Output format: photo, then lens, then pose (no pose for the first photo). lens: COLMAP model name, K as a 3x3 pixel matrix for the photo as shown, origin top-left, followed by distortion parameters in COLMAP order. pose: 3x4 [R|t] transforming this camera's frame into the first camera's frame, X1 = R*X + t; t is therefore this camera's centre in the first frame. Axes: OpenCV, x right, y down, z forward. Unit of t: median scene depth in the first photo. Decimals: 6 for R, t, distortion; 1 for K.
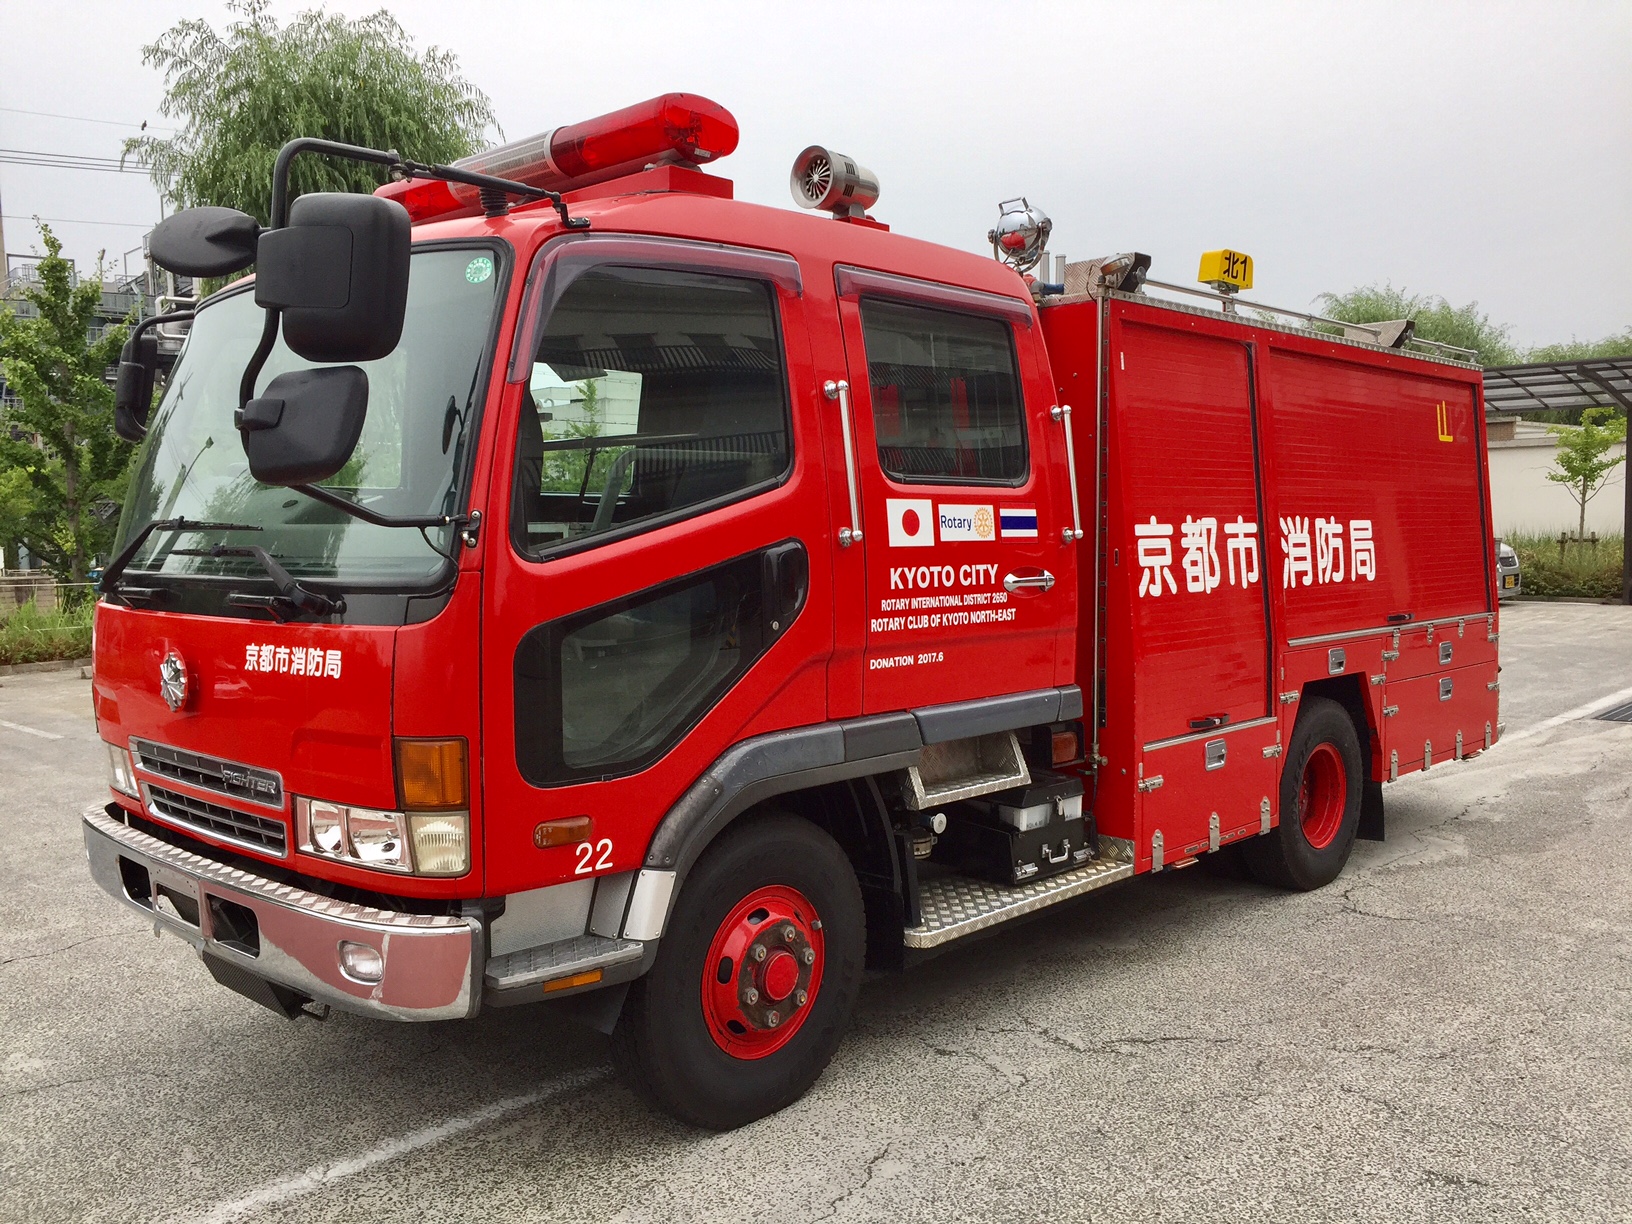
lens RADIAL K [[1388.4, 0, 816.0], [0, 1388.4, 612.0], [0, 0, 1]] dist [0.051142, 0.001686]
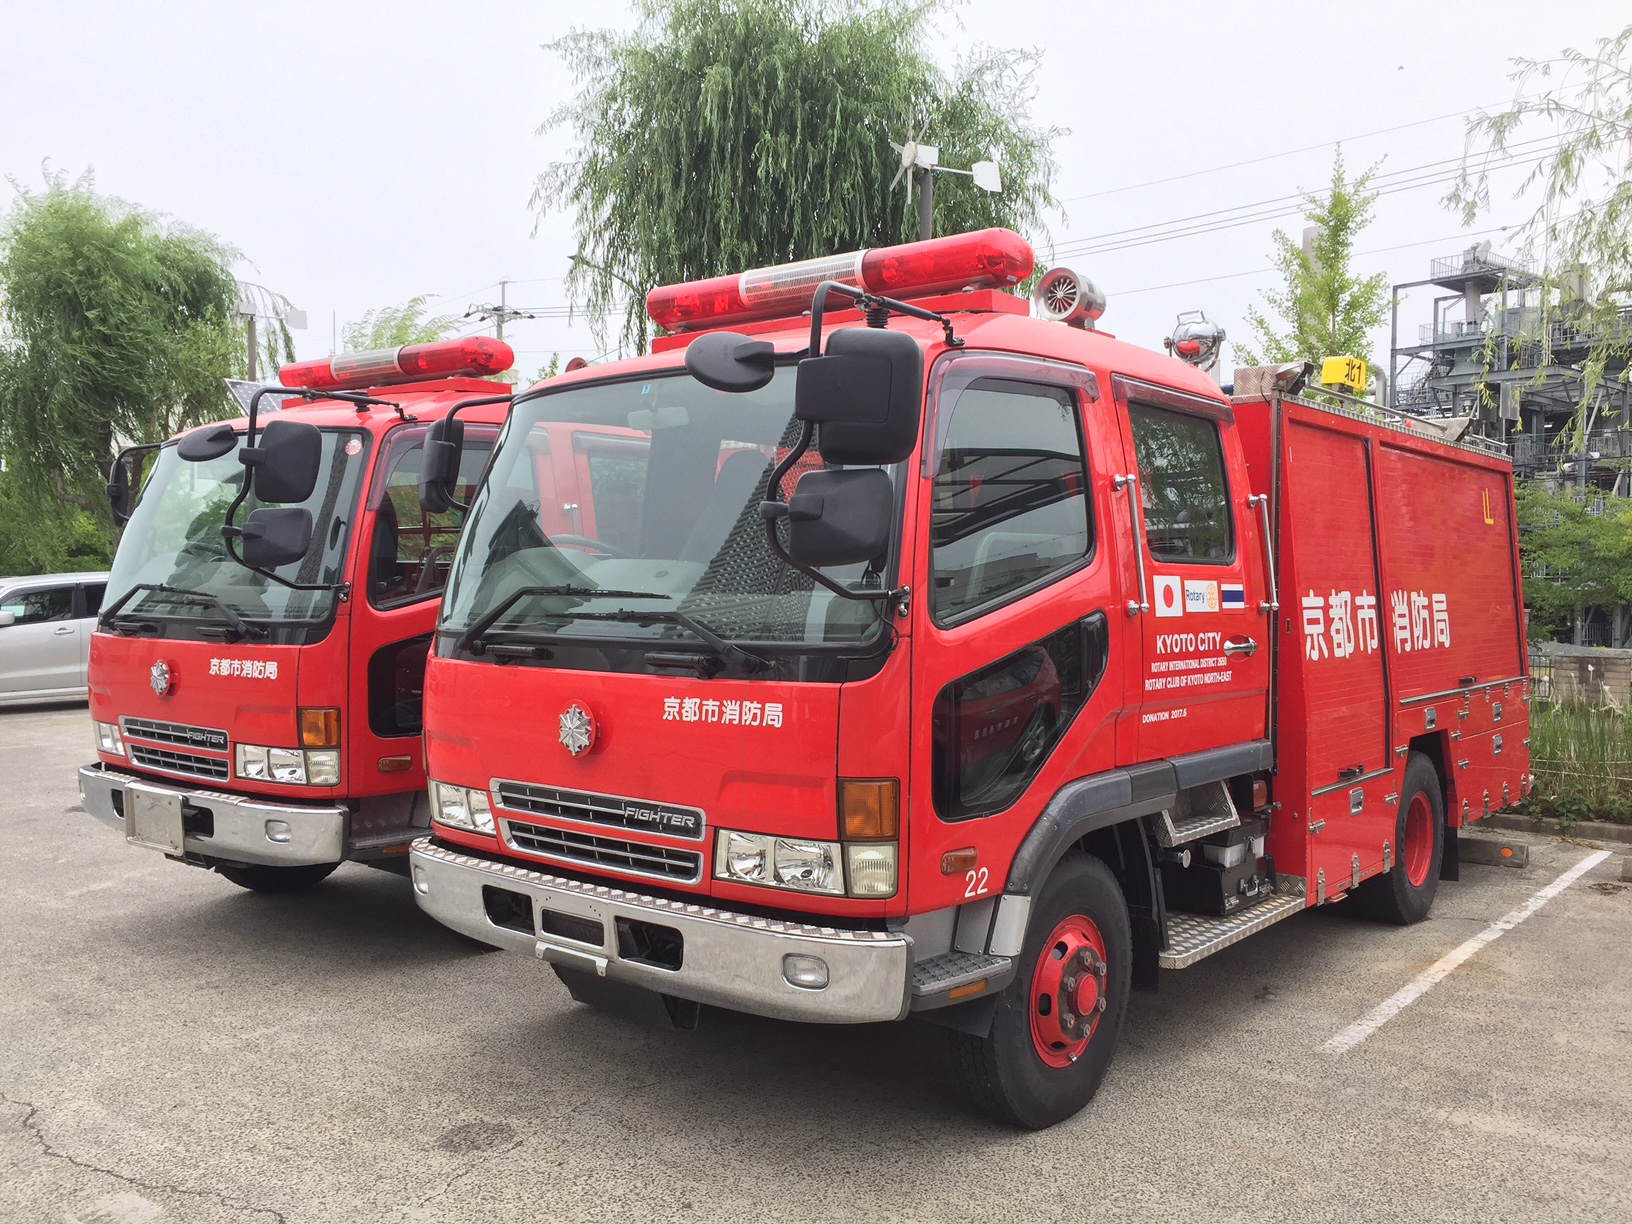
lens RADIAL K [[1388.4, 0, 816.0], [0, 1388.4, 612.0], [0, 0, 1]] dist [0.051142, 0.001686]
pose [[0.996380, 0.012599, 0.084077, -0.307053], [-0.009309, 0.999180, -0.039411, -0.002572], [-0.084505, 0.038486, 0.995680, -0.121271]]
